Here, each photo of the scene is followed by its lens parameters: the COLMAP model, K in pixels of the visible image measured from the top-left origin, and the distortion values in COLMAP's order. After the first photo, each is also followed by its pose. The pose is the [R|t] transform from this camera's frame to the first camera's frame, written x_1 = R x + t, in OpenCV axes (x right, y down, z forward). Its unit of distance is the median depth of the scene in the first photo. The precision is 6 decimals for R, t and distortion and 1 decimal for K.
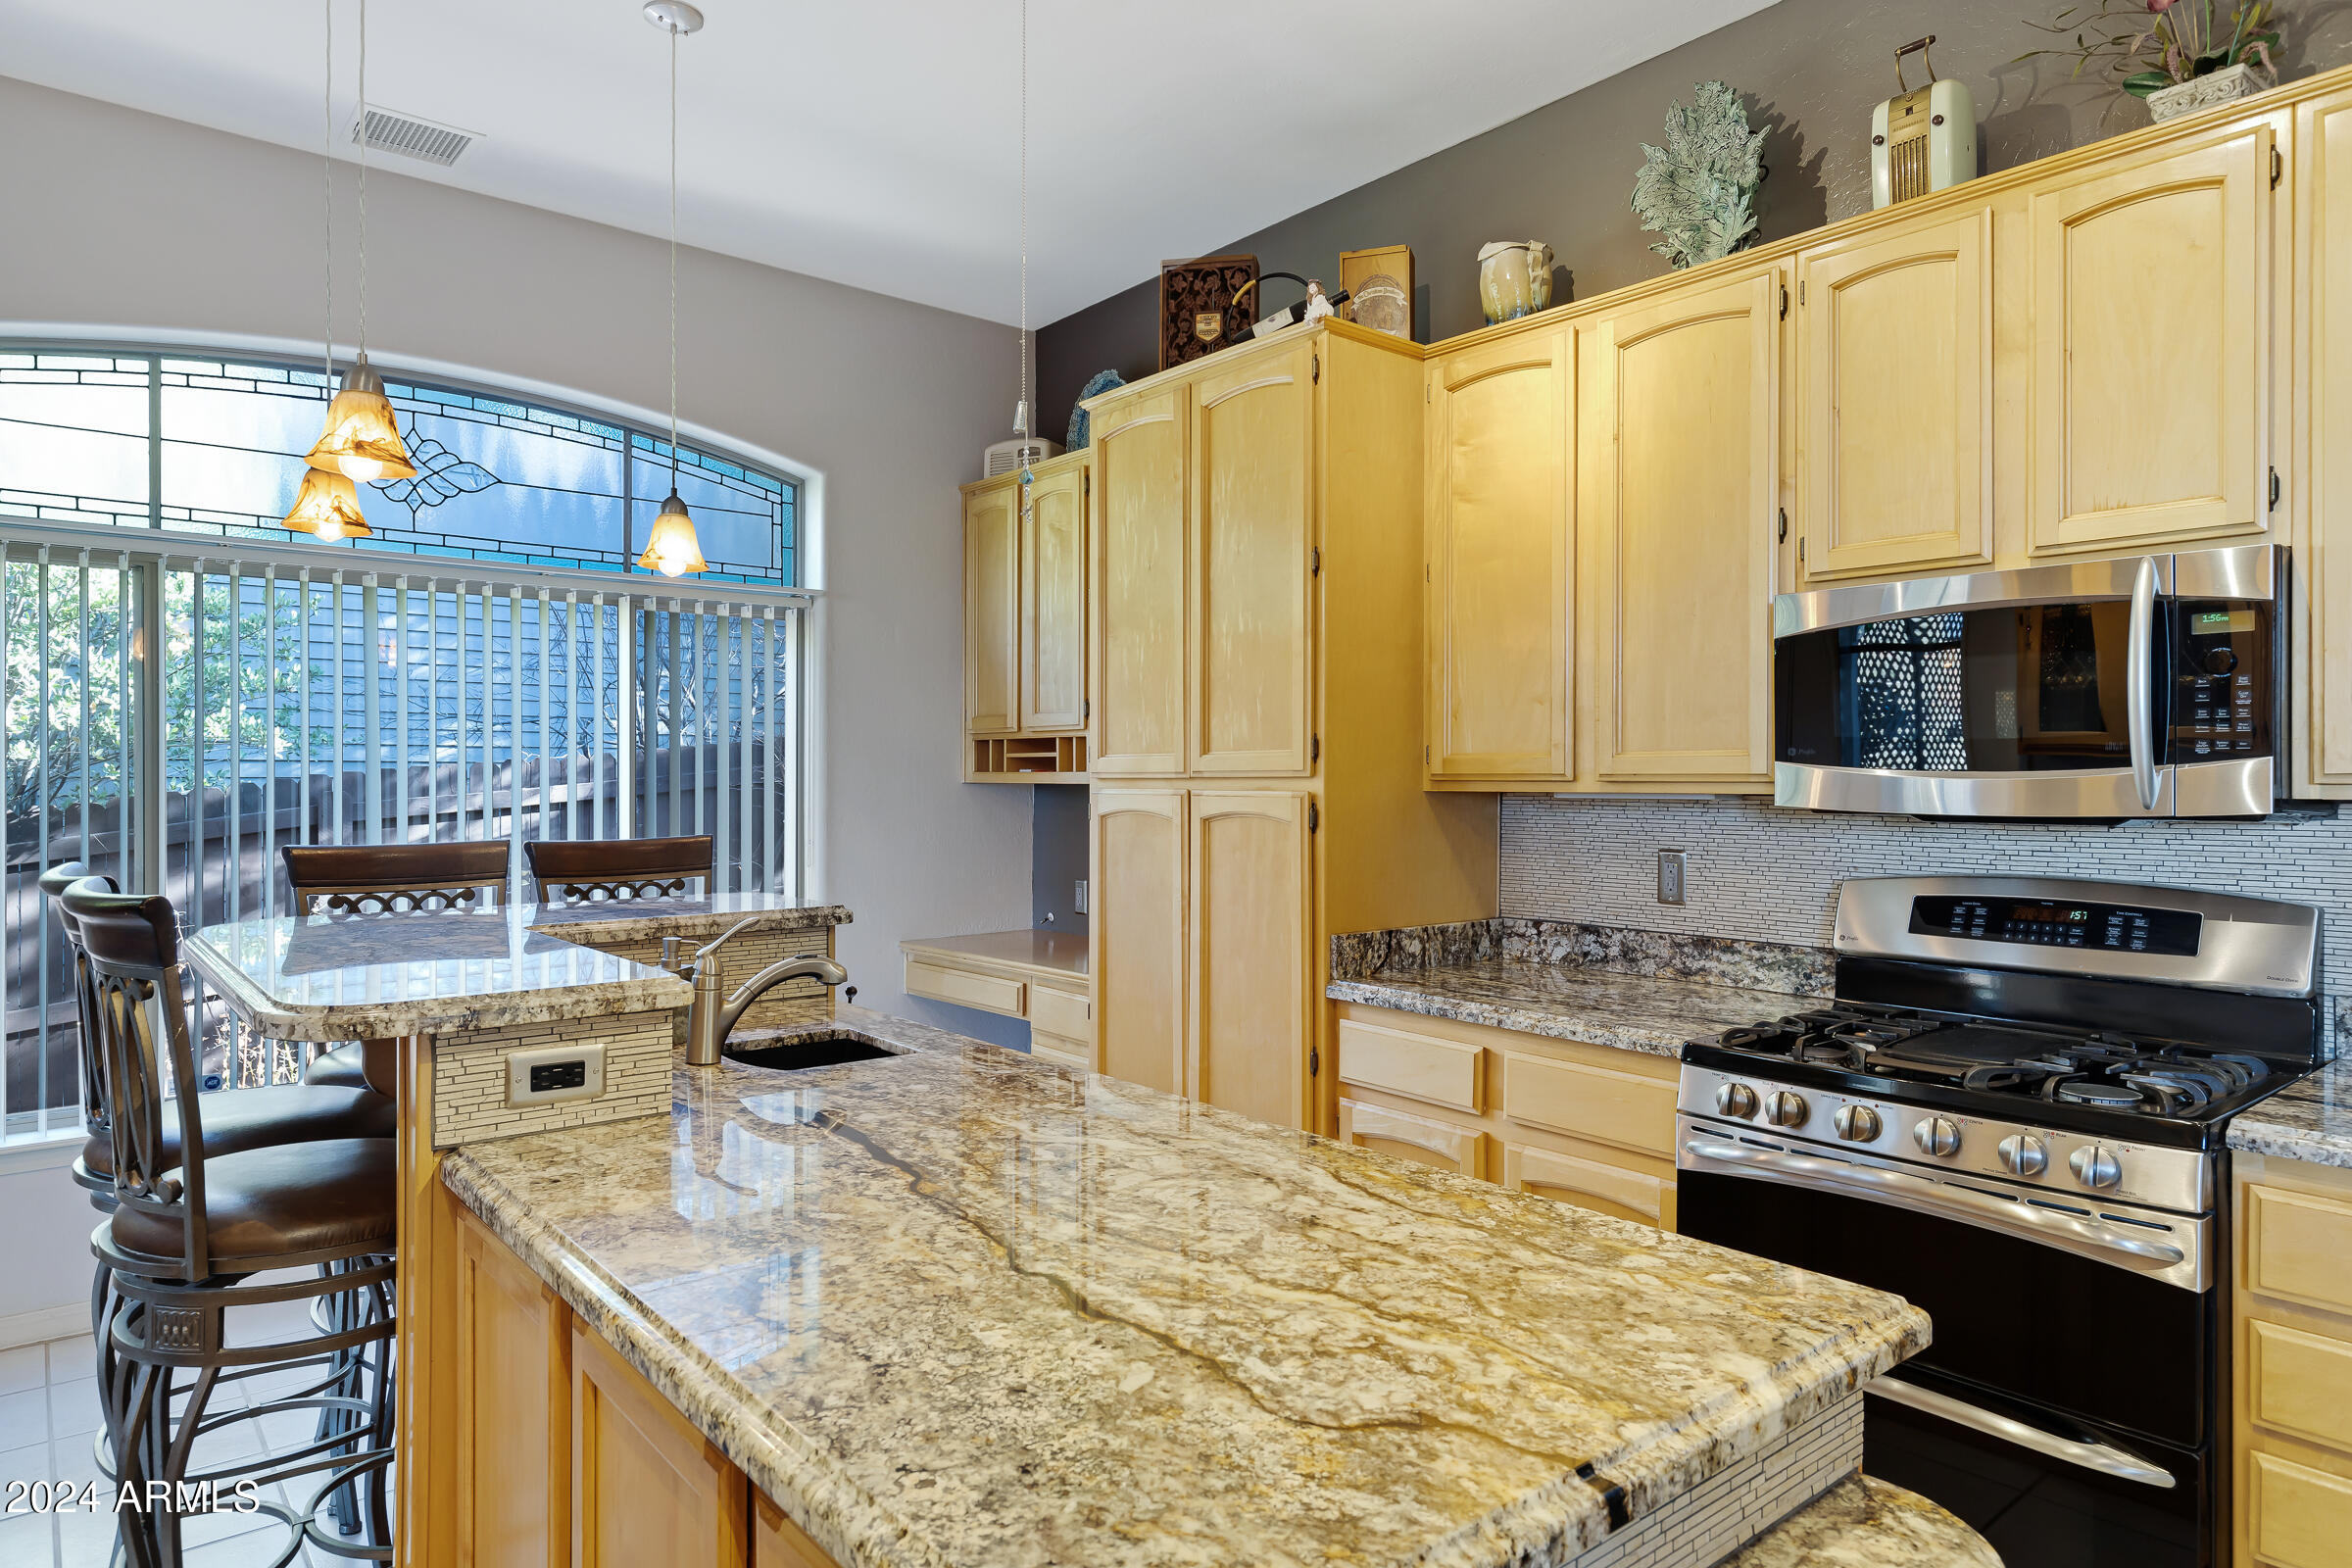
lens RADIAL K [[1389.7, 0, 1176.0], [0, 1389.7, 784.0], [0, 0, 1]] dist [0.002123, 0.000784]
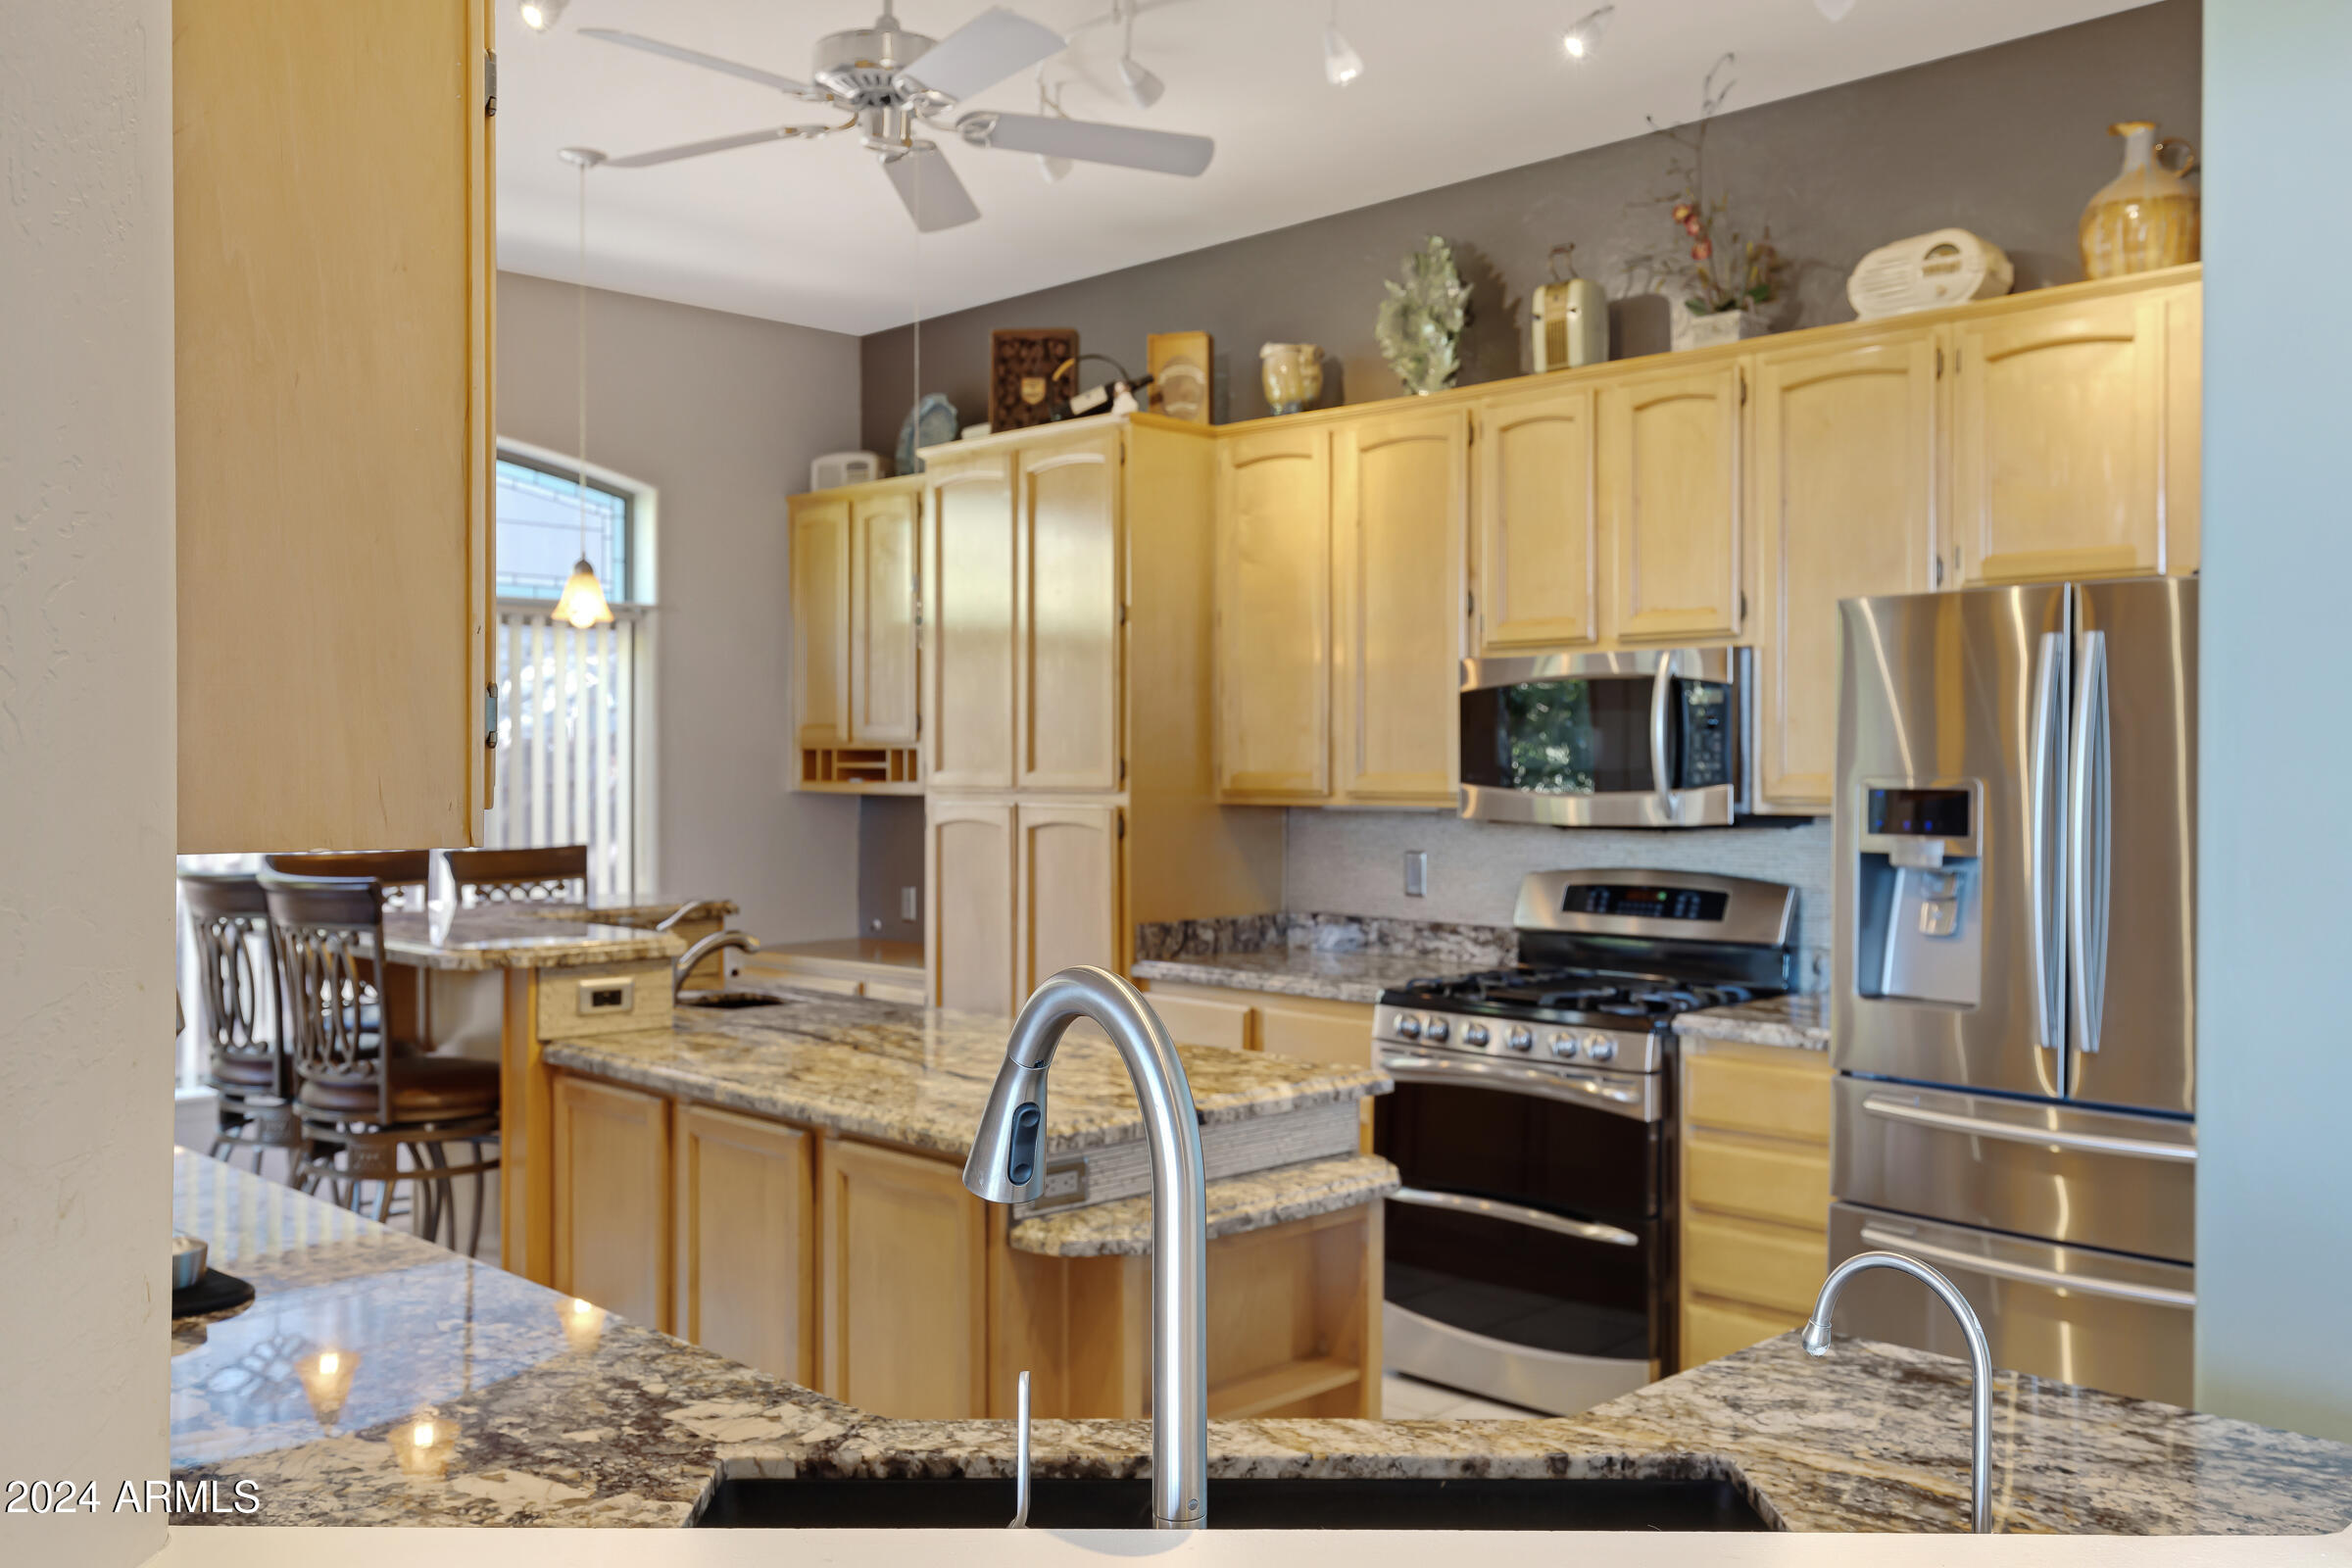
lens RADIAL K [[1989.5, 0, 1176.0], [0, 1989.5, 784.0], [0, 0, 1]] dist [-0.003988, -0.001074]
pose [[0.995814, -0.001697, 0.091388, -0.011031], [0.001229, 0.999986, 0.005175, -0.021455], [-0.091396, -0.005041, 0.995802, -0.716828]]
